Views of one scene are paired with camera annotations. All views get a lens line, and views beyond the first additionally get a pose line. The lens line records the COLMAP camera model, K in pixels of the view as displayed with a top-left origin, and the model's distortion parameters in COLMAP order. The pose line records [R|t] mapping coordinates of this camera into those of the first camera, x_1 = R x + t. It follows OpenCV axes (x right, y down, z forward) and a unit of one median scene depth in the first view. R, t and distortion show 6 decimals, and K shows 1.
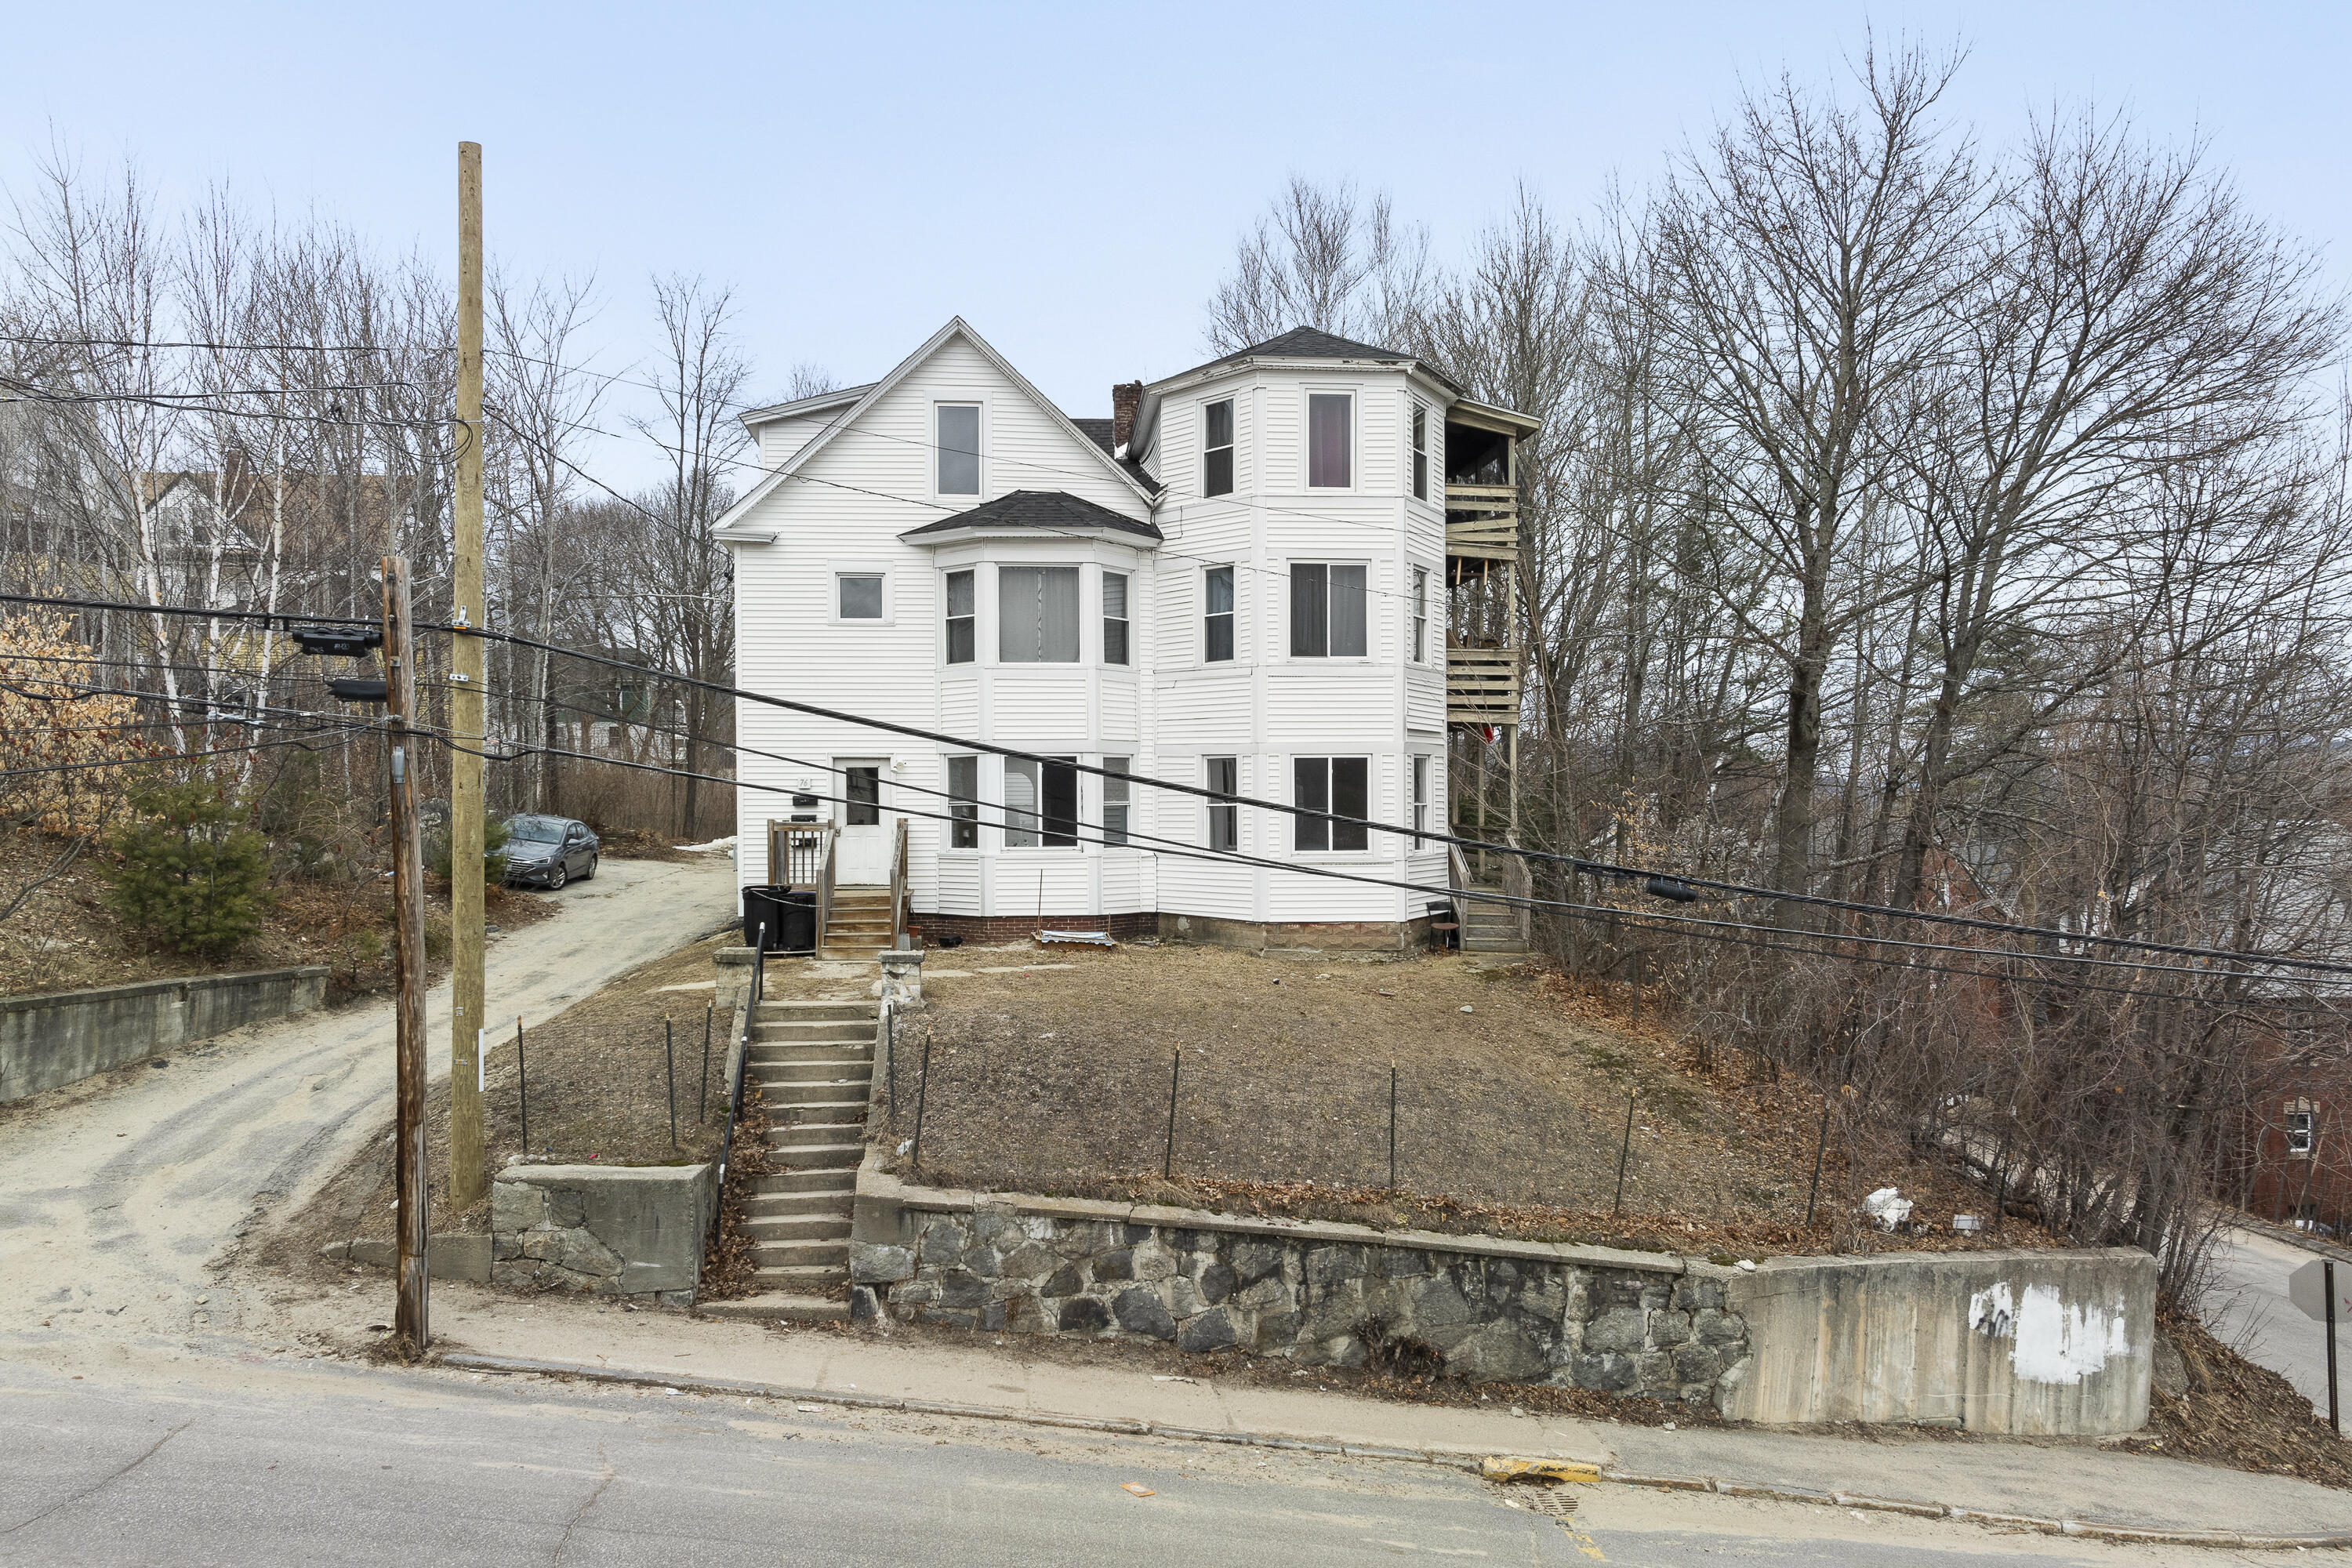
lens RADIAL K [[1603.2, 0, 1199.8], [0, 1603.2, 871.6], [0, 0, 1]] dist [0.000442, 0.003258]
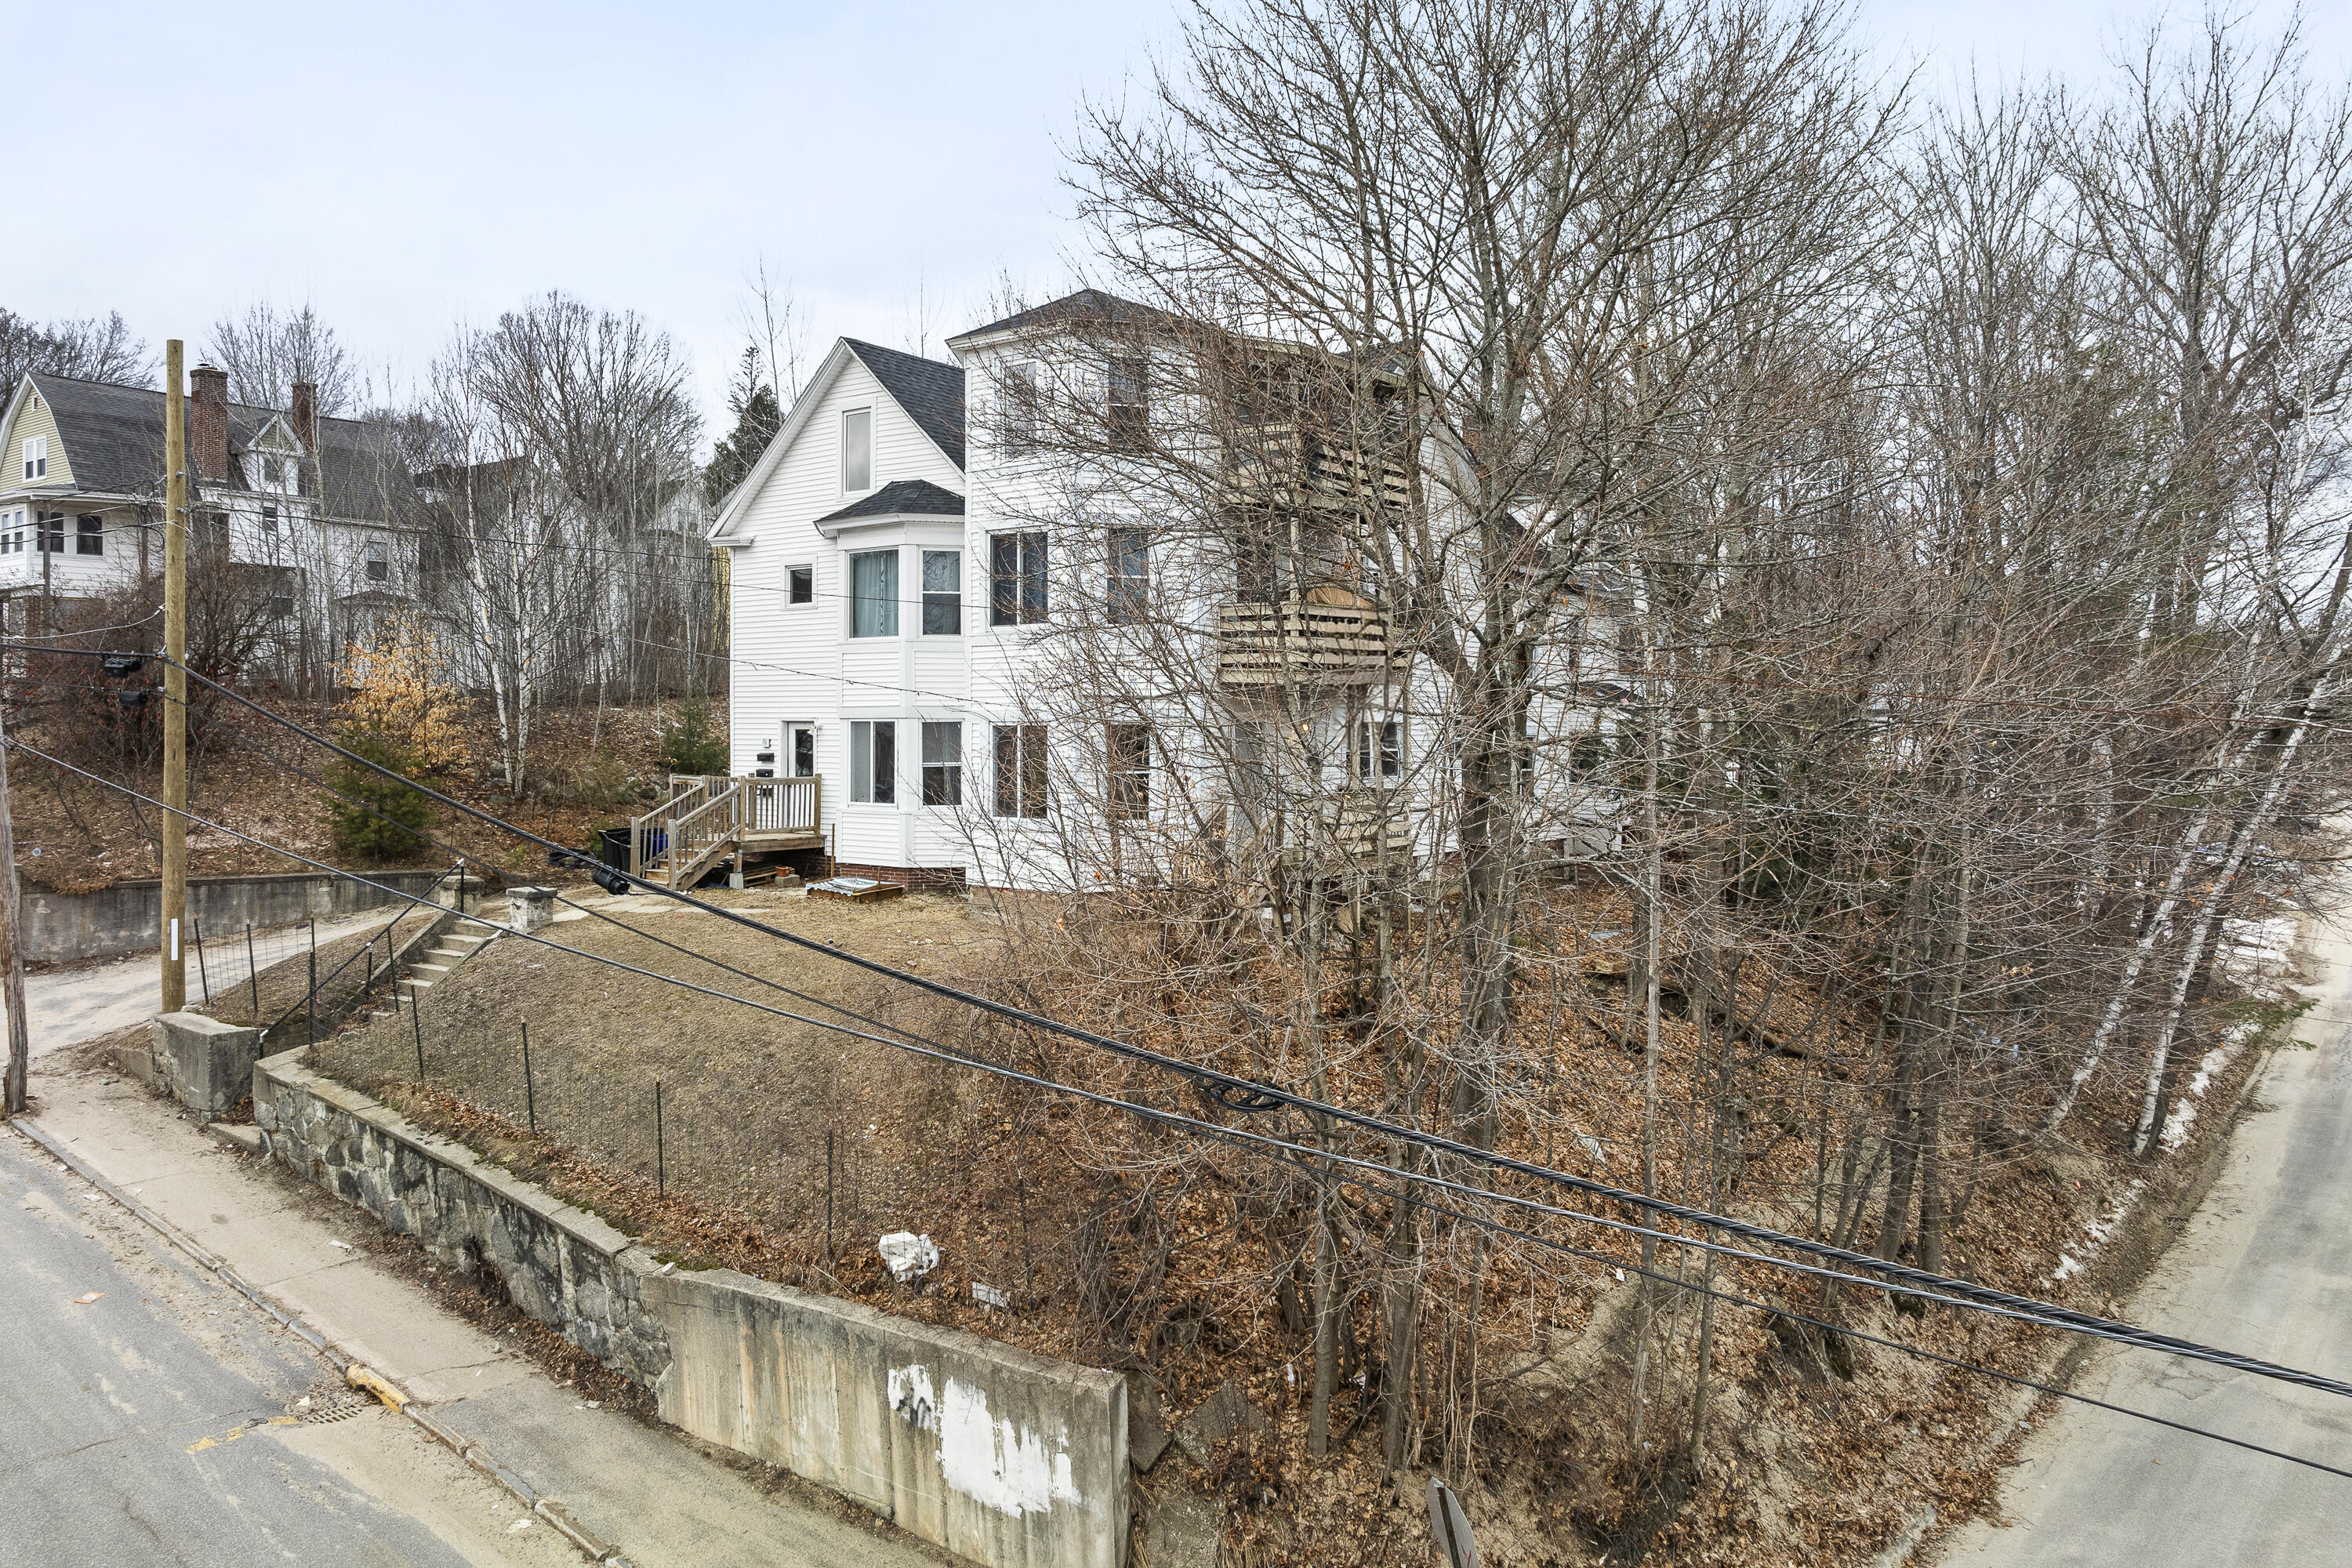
lens RADIAL K [[1636.4, 0, 1331.0], [0, 1636.4, 779.7], [0, 0, 1]] dist [-0.005605, 0.000414]
pose [[0.754956, 0.027593, -0.655195, 1.211545], [-0.029287, 0.999536, 0.008349, -0.069049], [0.655121, 0.012886, 0.755414, 0.473627]]
